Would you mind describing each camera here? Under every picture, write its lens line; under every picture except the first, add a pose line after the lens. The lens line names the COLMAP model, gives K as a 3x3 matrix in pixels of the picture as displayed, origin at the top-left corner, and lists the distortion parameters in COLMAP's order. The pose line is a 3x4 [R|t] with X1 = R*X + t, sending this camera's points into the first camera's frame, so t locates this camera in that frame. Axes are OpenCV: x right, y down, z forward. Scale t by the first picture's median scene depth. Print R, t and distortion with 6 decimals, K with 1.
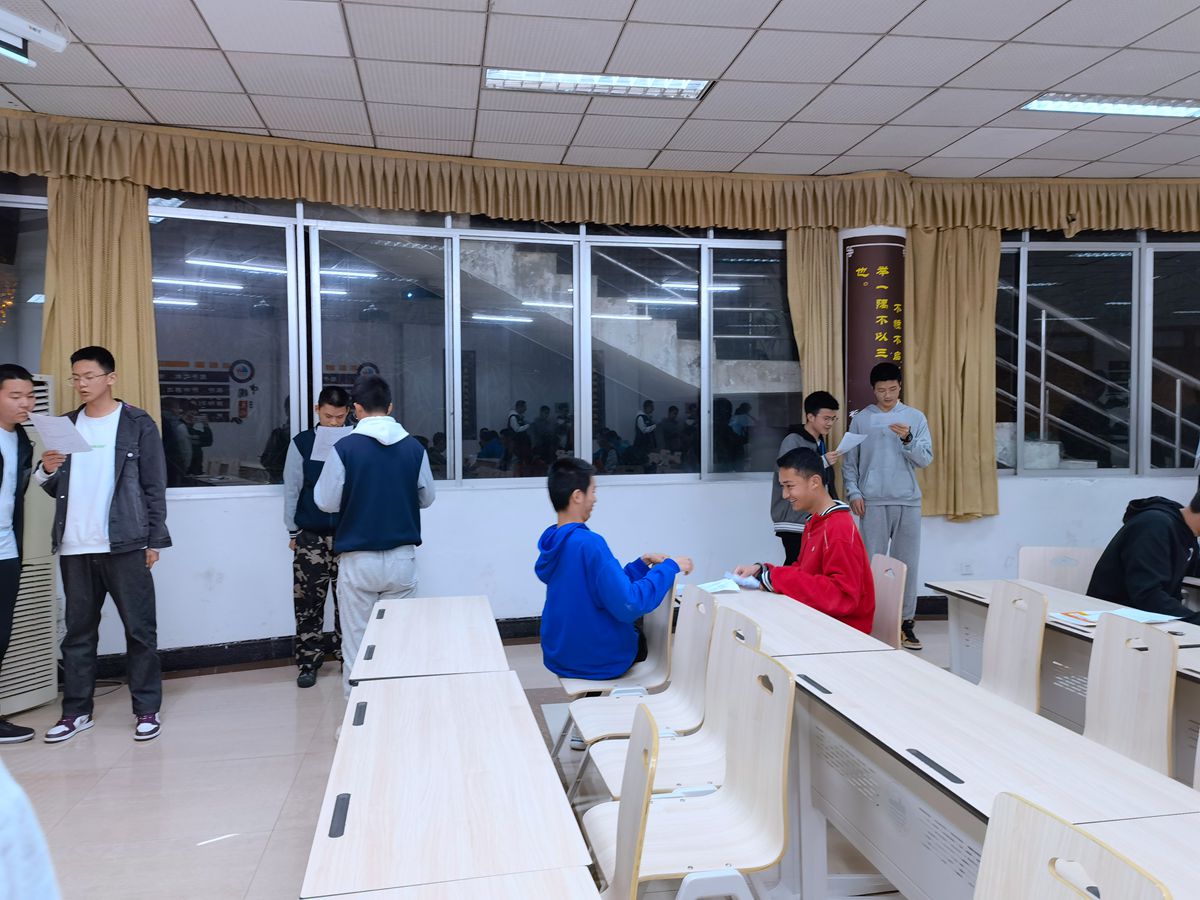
lens RADIAL K [[924.5, 0, 600.0], [0, 924.5, 450.0], [0, 0, 1]] dist [0.100642, -0.098609]
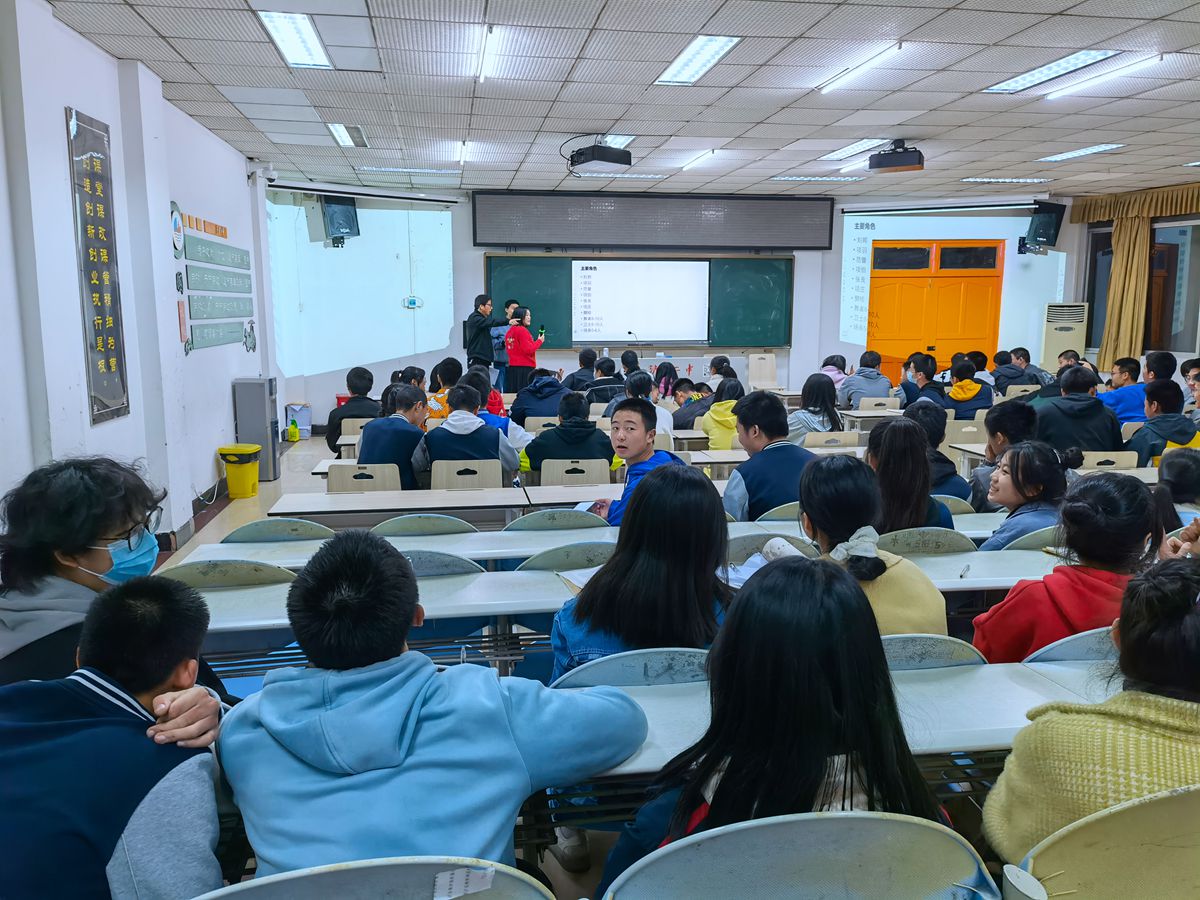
lens RADIAL K [[924.5, 0, 600.0], [0, 924.5, 450.0], [0, 0, 1]] dist [0.100642, -0.098609]
pose [[-0.010626, 0.157678, -0.987433, 1.547597], [-0.029744, 0.987002, 0.157929, -0.037116], [0.999501, 0.031048, -0.005798, -0.244497]]
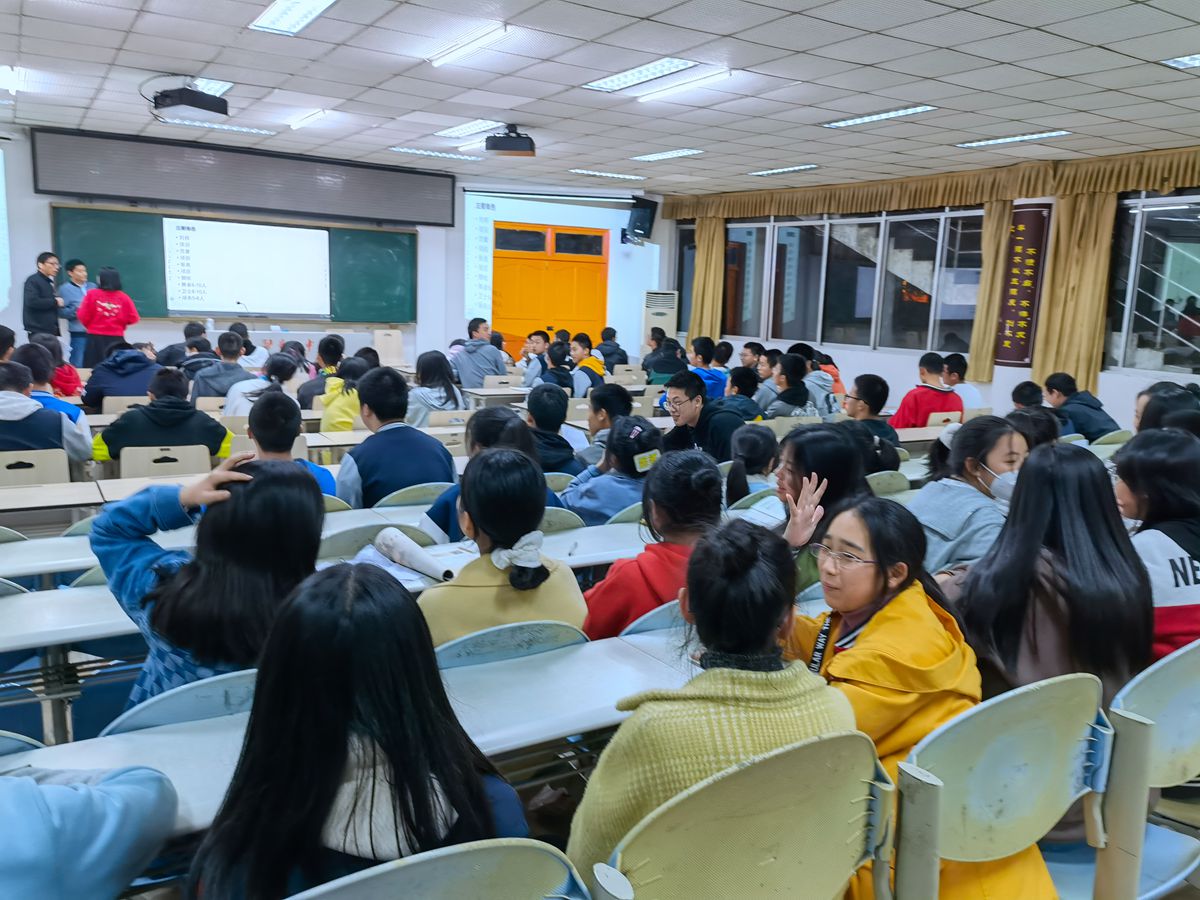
lens RADIAL K [[924.5, 0, 600.0], [0, 924.5, 450.0], [0, 0, 1]] dist [0.100642, -0.098609]
pose [[0.368325, 0.177462, -0.912603, 1.531207], [-0.067236, 0.984127, 0.164234, -0.038123], [0.927263, 0.000868, 0.374411, -0.233302]]
